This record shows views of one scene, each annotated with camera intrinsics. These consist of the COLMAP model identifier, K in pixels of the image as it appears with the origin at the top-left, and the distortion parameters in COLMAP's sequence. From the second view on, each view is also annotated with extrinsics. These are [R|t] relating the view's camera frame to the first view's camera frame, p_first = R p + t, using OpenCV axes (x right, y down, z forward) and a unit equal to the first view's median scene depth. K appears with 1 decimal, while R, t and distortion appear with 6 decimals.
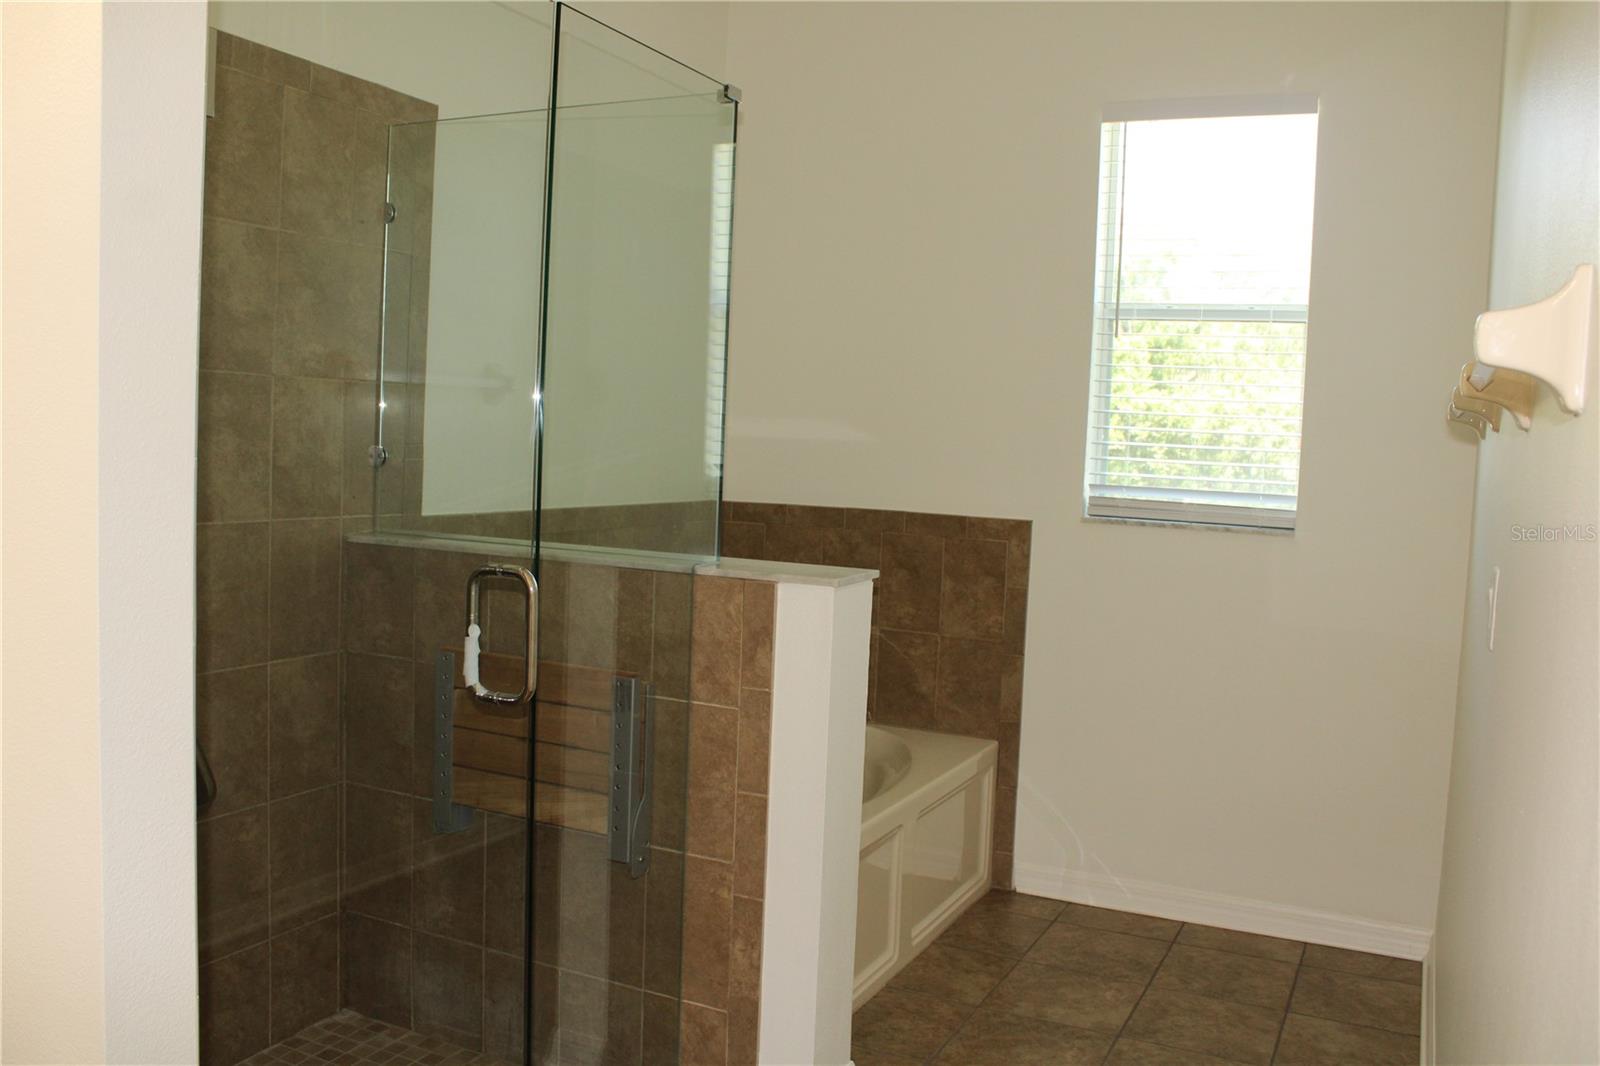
lens RADIAL K [[1330.8, 0, 800.0], [0, 1330.8, 533.0], [0, 0, 1]] dist [-0.159722, 0.143681]
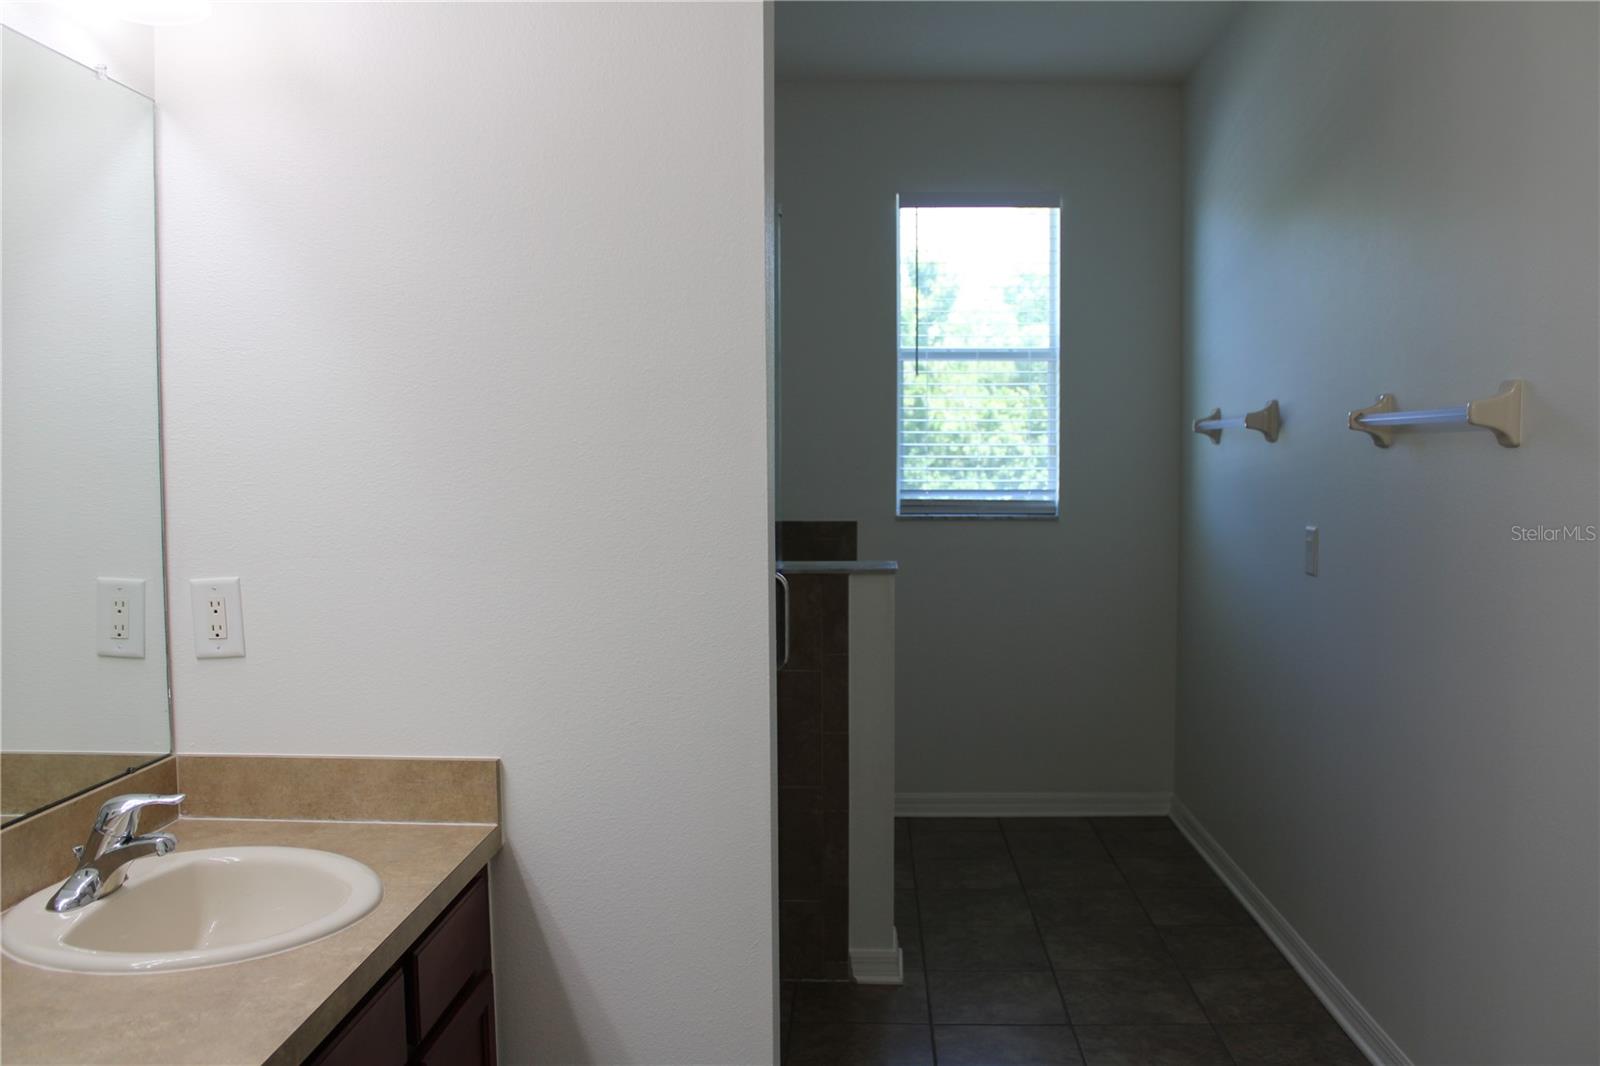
lens RADIAL K [[1330.8, 0, 800.0], [0, 1330.8, 533.0], [0, 0, 1]] dist [-0.159722, 0.143681]
pose [[0.920232, -0.066987, 0.385597, -0.462263], [0.068698, 0.997594, 0.009355, -0.017309], [-0.385296, 0.017881, 0.922620, -0.190135]]
